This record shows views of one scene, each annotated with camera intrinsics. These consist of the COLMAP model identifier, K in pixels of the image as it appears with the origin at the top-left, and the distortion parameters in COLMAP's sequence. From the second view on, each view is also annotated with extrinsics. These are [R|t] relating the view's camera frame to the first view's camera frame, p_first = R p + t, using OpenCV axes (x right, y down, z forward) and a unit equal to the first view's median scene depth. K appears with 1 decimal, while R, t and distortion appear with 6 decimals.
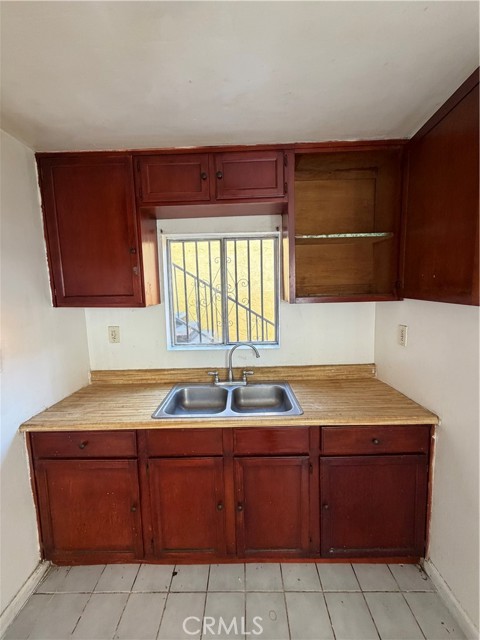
lens RADIAL K [[255.1, 0, 240.0], [0, 255.1, 320.0], [0, 0, 1]] dist [0.001109, 0.000341]
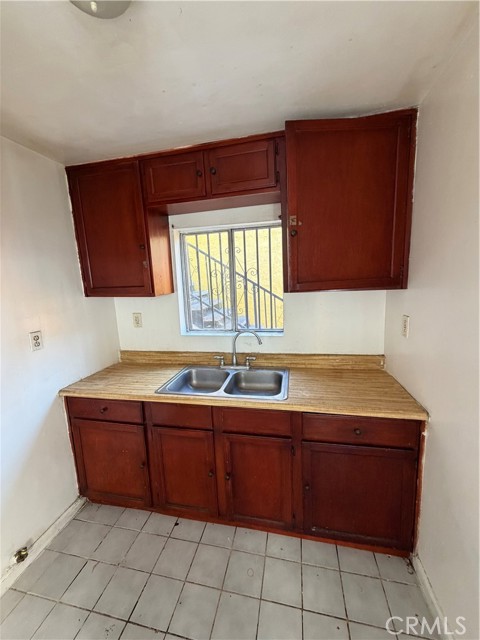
lens RADIAL K [[255.1, 0, 240.0], [0, 255.1, 320.0], [0, 0, 1]] dist [0.001109, 0.000341]
pose [[0.979839, 0.015876, -0.199159, 0.245502], [-0.004601, 0.998367, 0.056947, -0.014060], [0.199738, -0.054883, 0.978311, -0.039936]]
